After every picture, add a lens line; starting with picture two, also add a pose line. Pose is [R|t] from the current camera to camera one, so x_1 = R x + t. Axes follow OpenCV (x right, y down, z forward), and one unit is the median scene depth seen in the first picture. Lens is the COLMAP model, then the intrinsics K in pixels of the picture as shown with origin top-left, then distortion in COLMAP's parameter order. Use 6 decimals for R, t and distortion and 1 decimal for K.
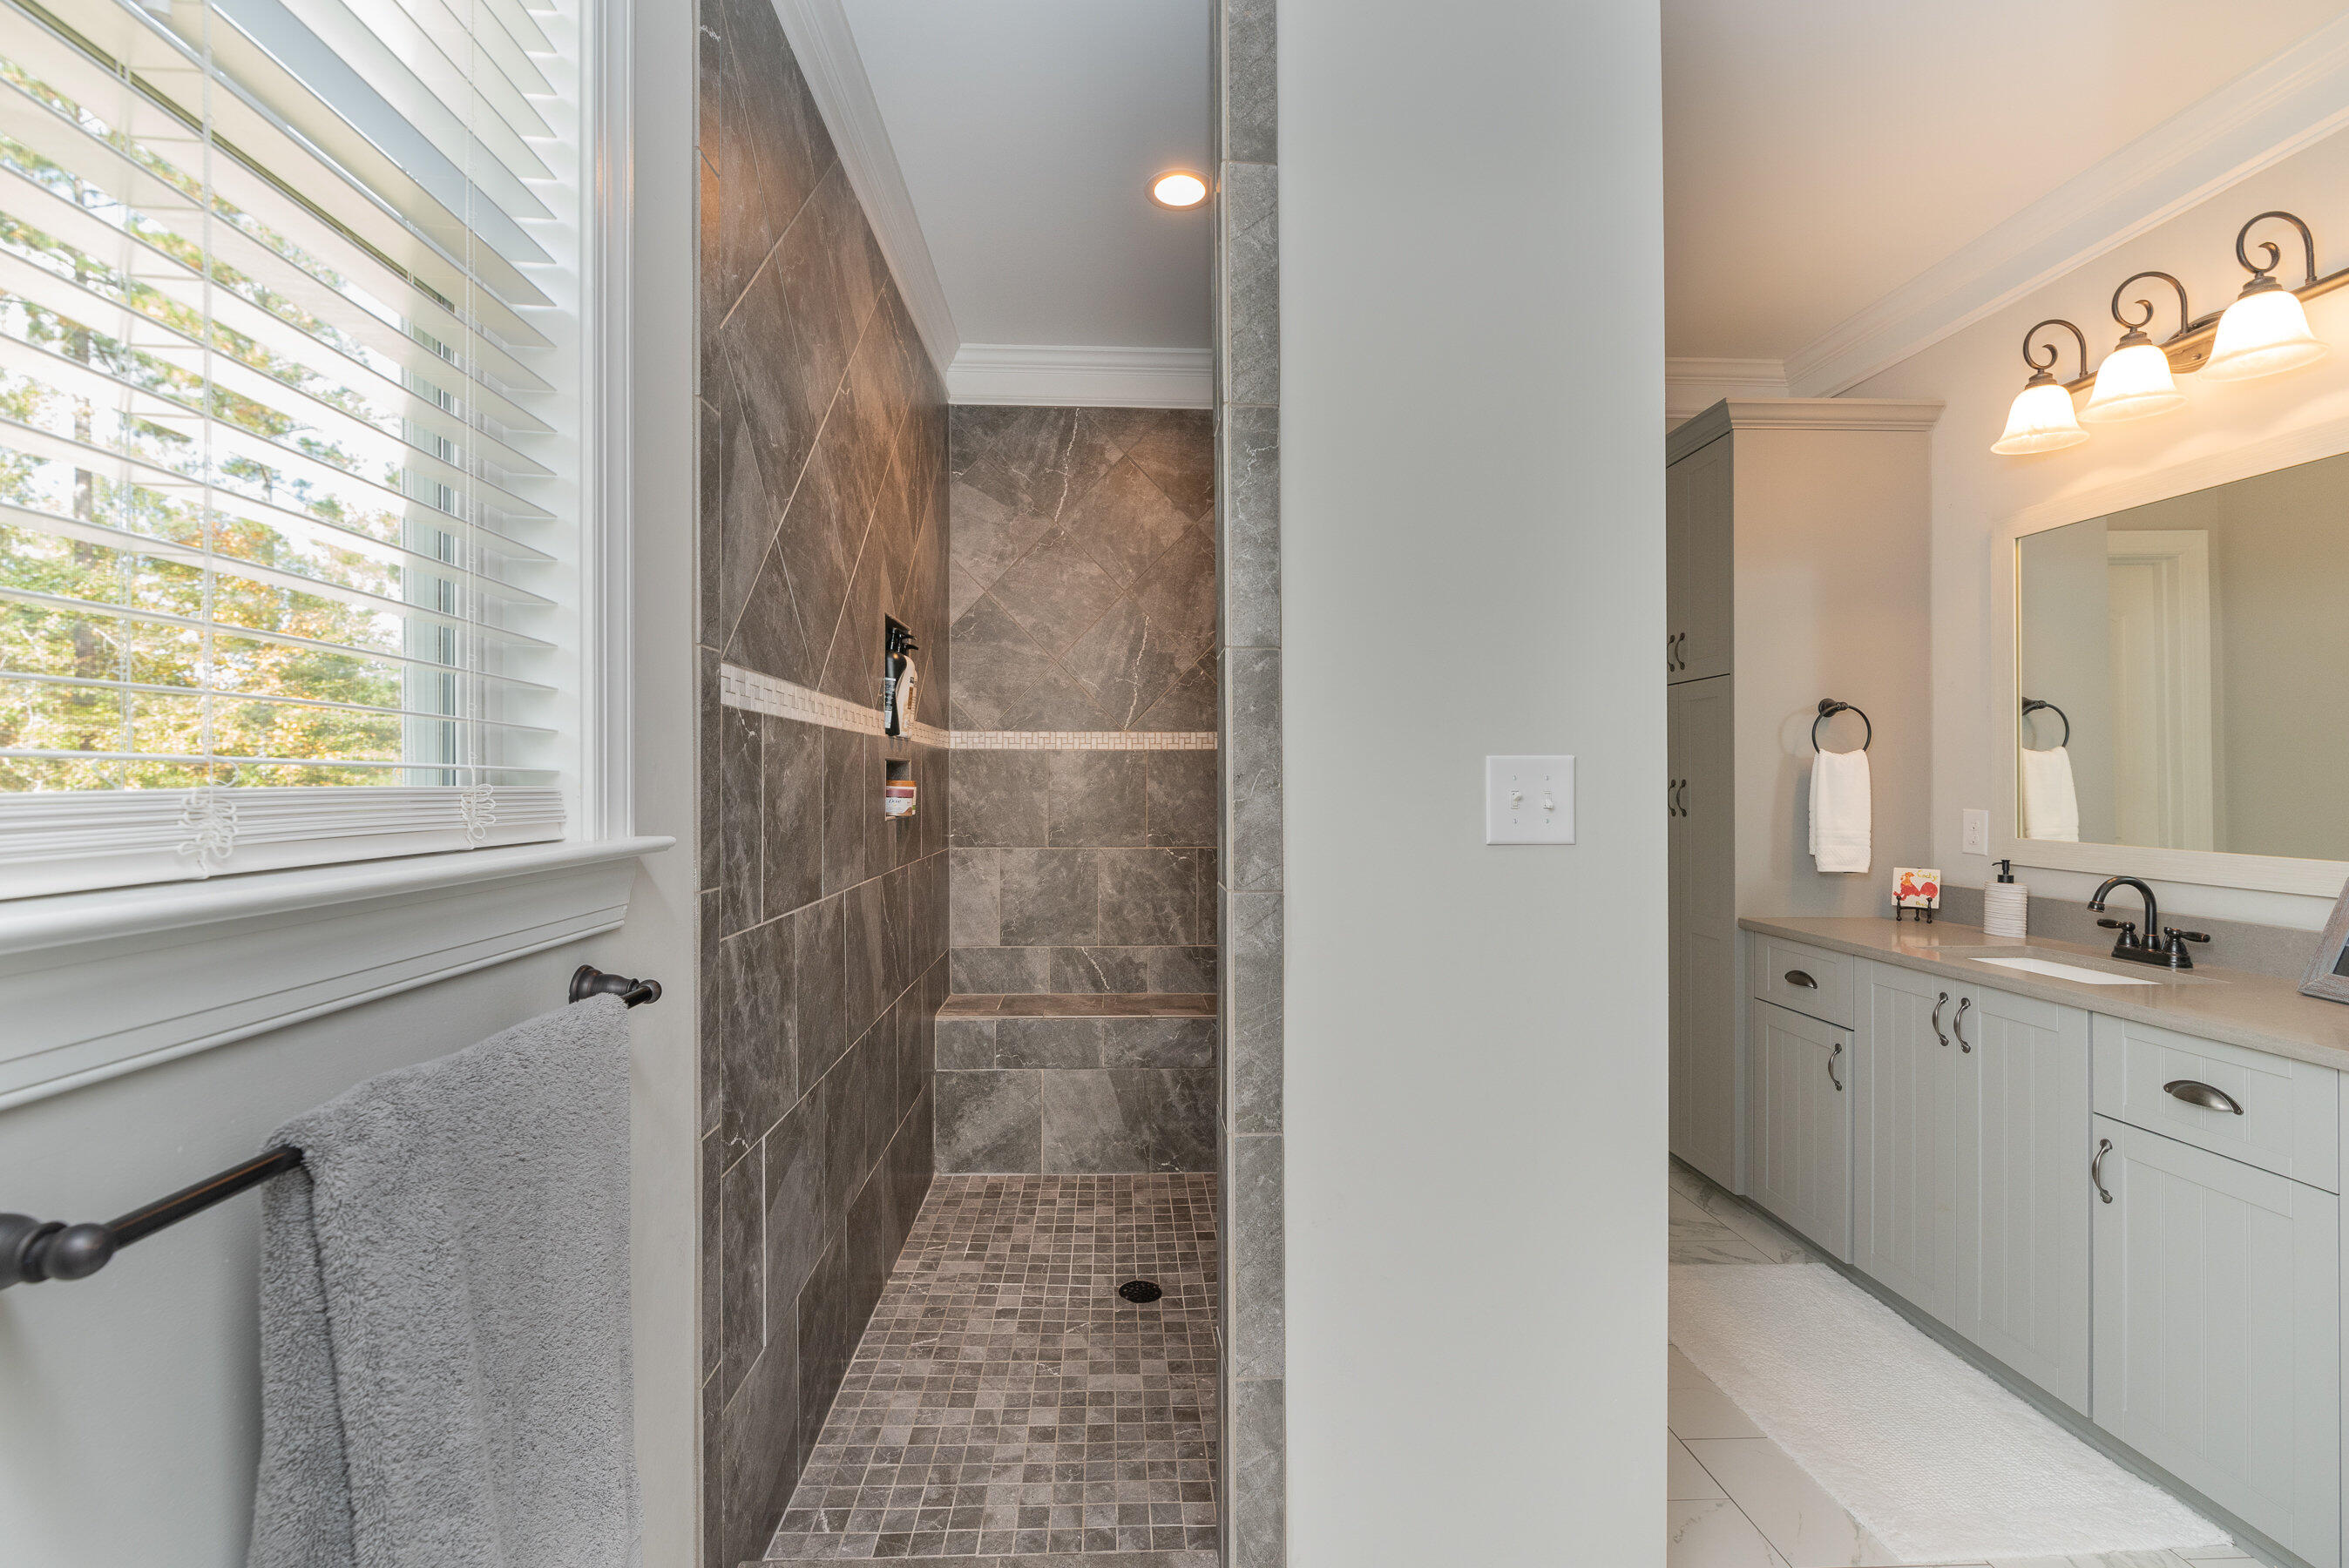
lens RADIAL K [[1027.6, 0, 1174.5], [0, 1027.6, 784.0], [0, 0, 1]] dist [0.002246, 0.000380]
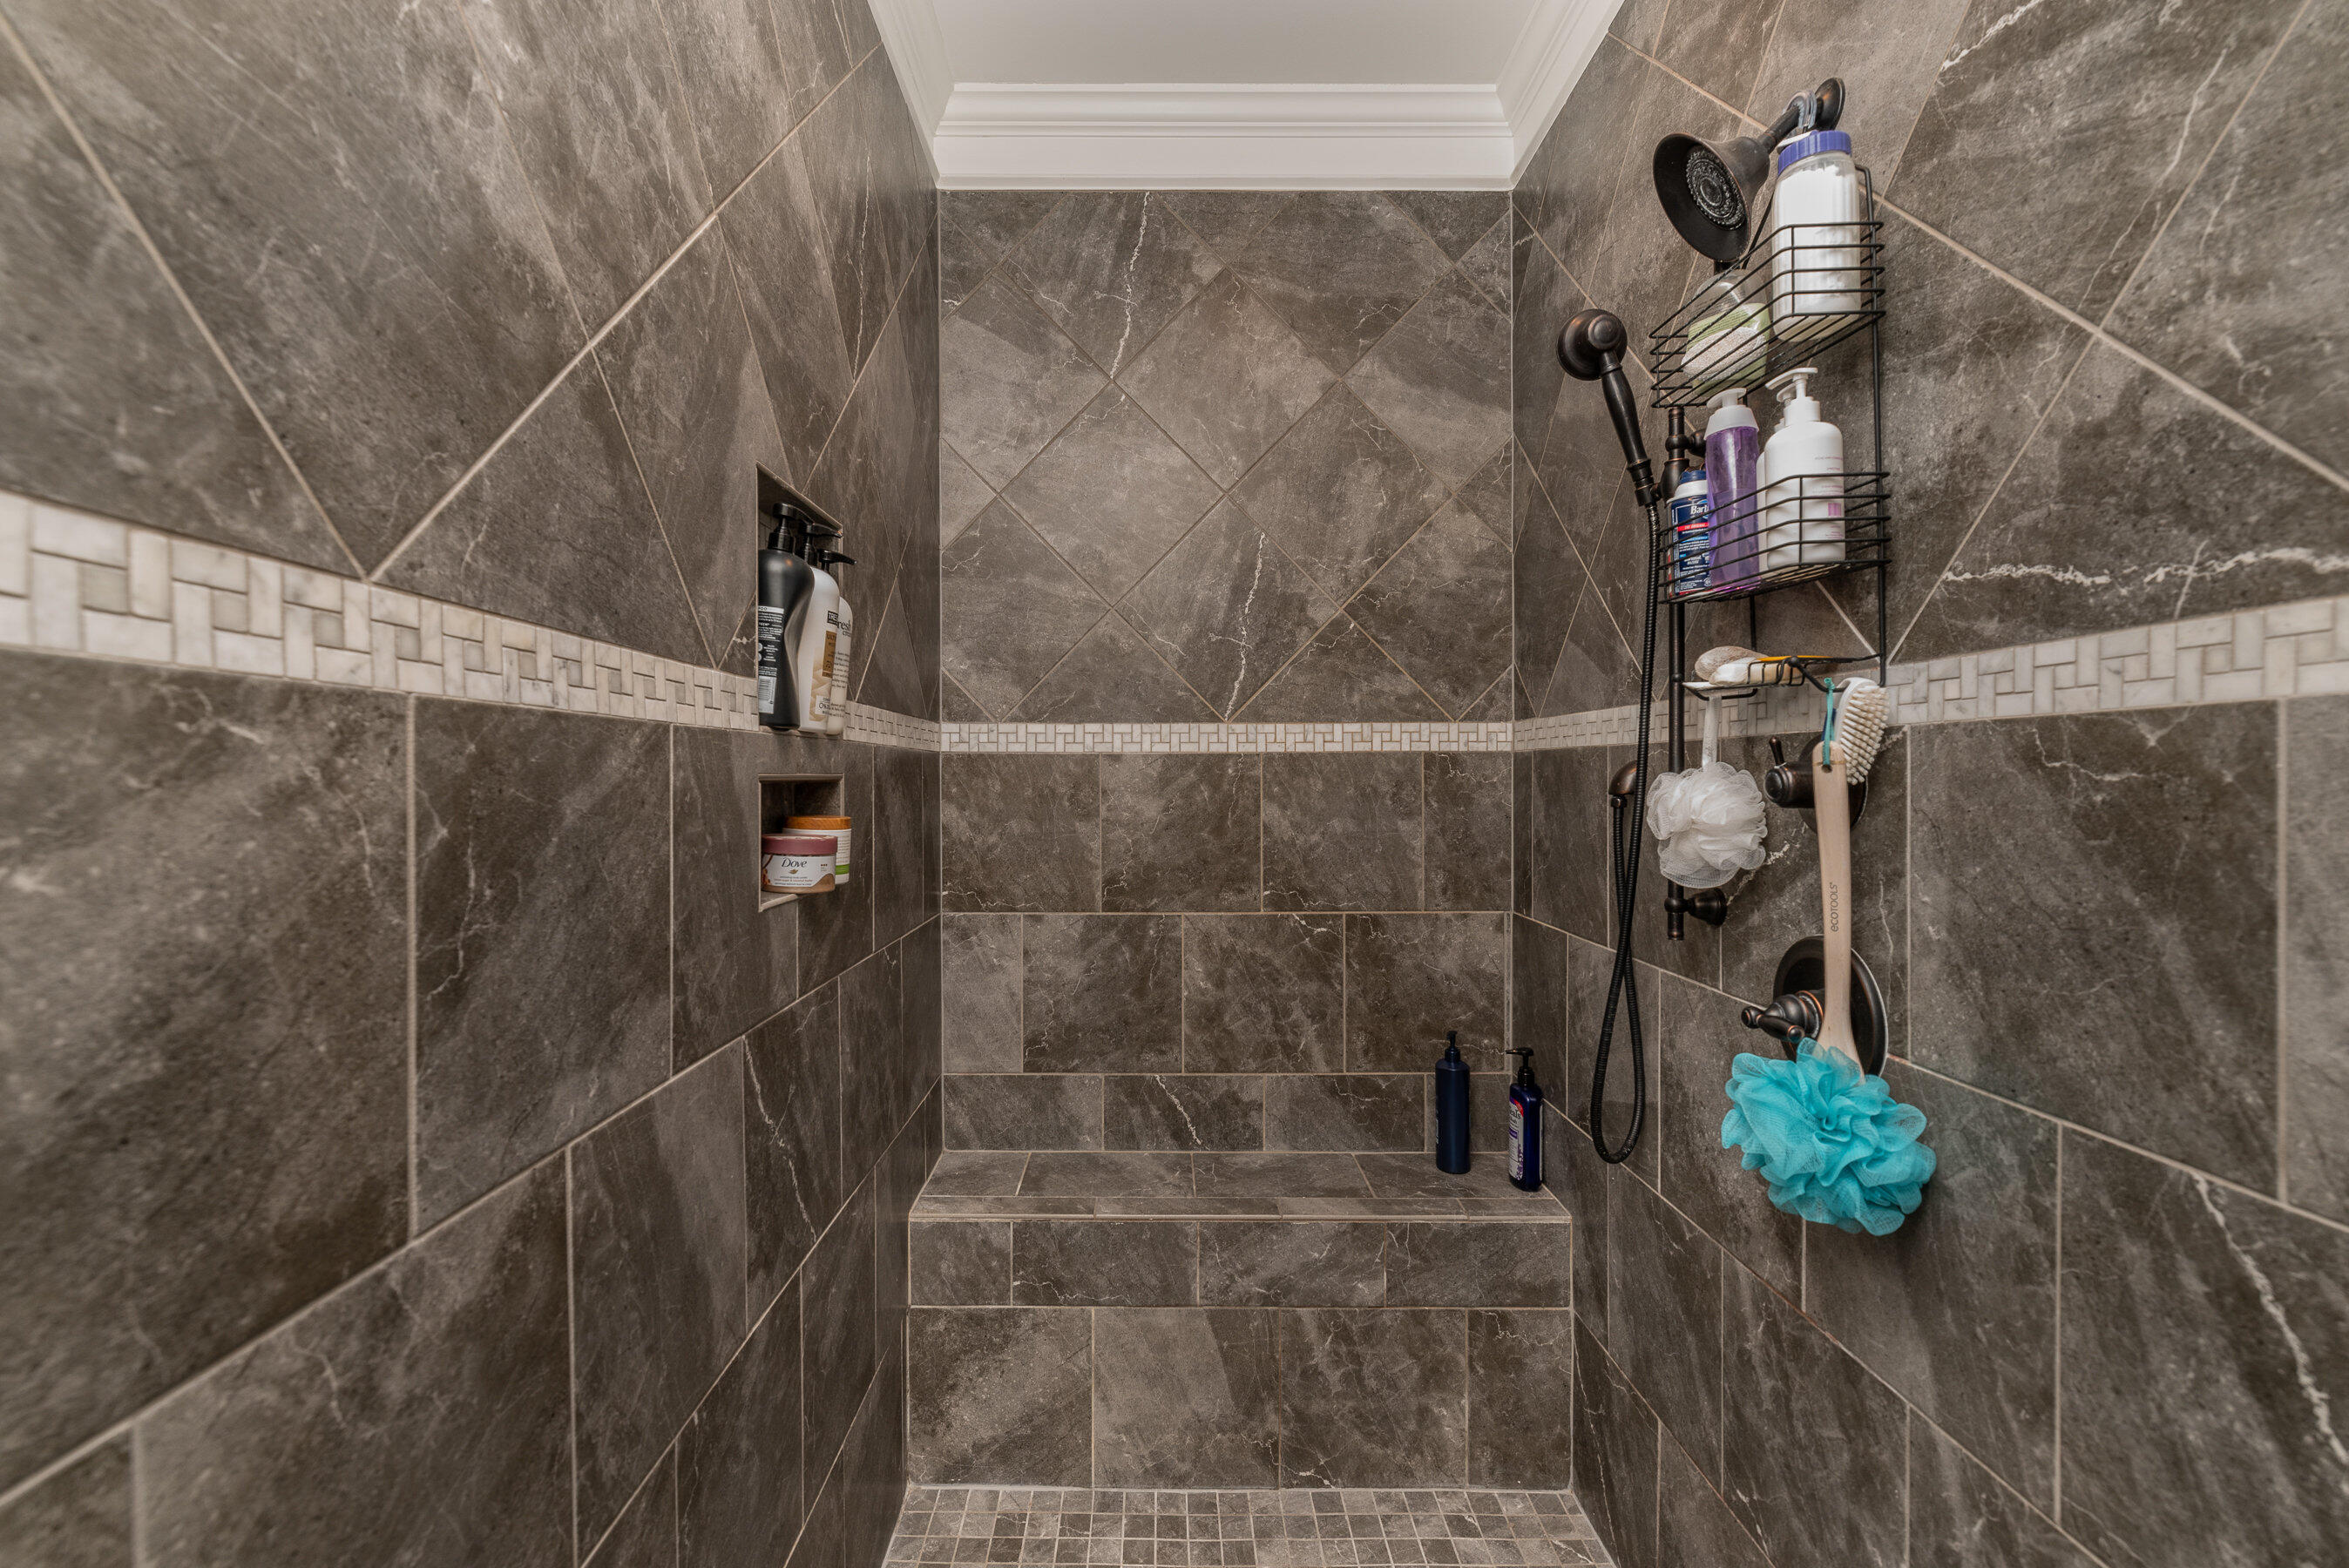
lens RADIAL K [[1027.6, 0, 1174.5], [0, 1027.6, 784.0], [0, 0, 1]] dist [0.002246, 0.000380]
pose [[0.999098, -0.001956, -0.042414, -0.053038], [0.002113, 0.999991, 0.003657, -0.017095], [0.042406, -0.003743, 0.999093, 0.391912]]
